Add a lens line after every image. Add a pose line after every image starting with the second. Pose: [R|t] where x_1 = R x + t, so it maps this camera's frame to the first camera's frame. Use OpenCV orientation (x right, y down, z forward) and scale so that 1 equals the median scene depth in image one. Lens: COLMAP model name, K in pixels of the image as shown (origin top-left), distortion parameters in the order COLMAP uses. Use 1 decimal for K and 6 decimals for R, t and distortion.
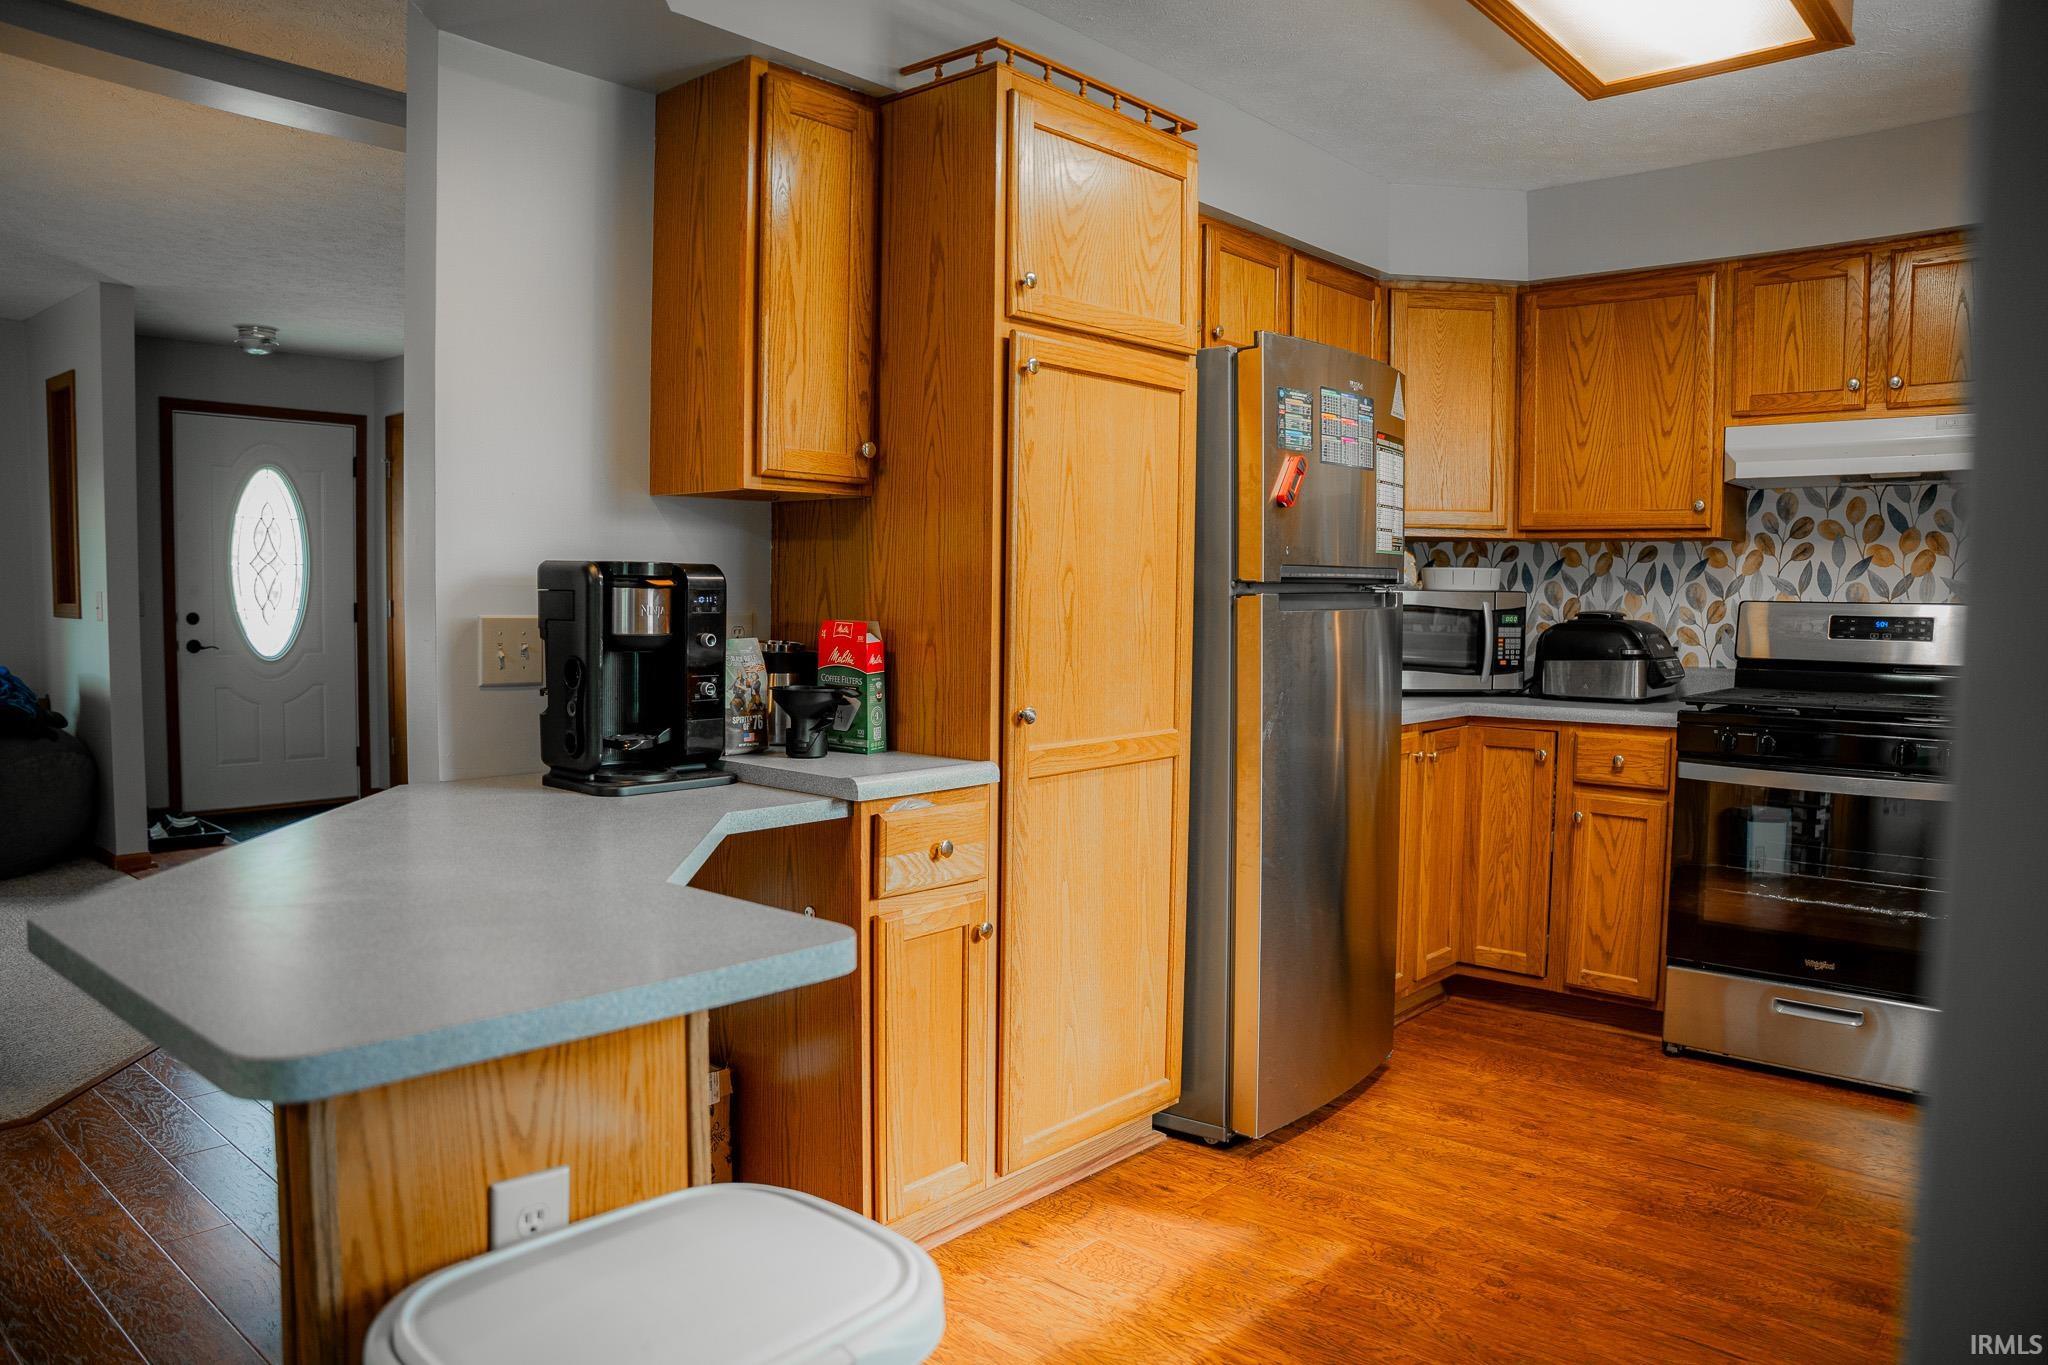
lens RADIAL K [[1404.8, 0, 1022.1], [0, 1404.8, 679.5], [0, 0, 1]] dist [-0.164299, 0.130161]
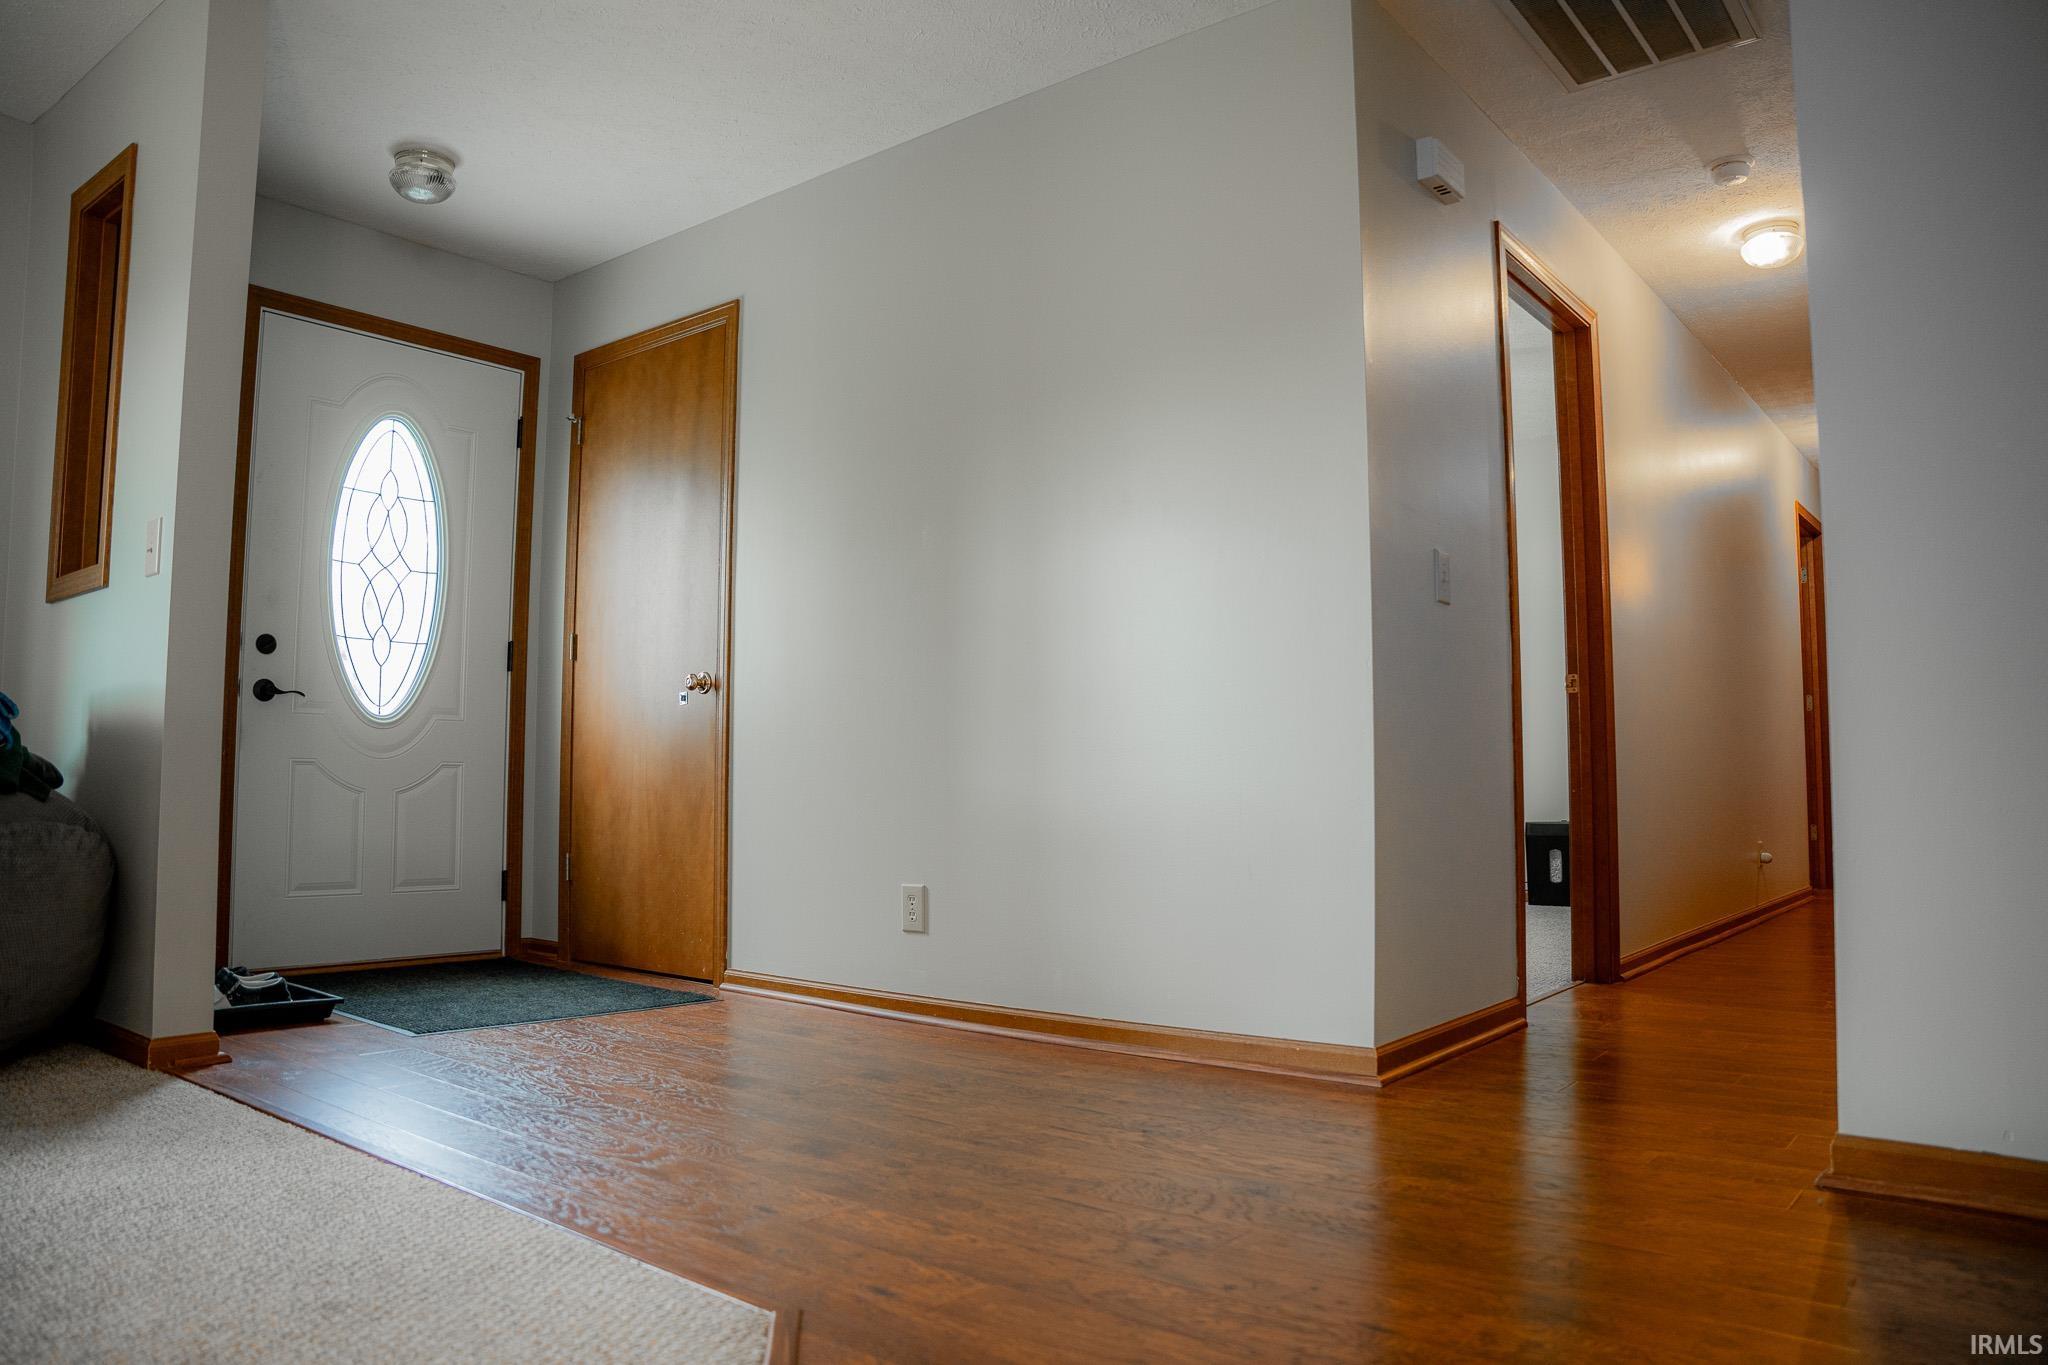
lens RADIAL K [[1404.8, 0, 1022.1], [0, 1404.8, 679.5], [0, 0, 1]] dist [-0.164299, 0.130161]
pose [[0.999067, -0.003528, 0.043032, -0.331323], [0.009522, 0.990122, -0.139885, 0.063601], [-0.042113, 0.140165, 0.989232, 0.422532]]
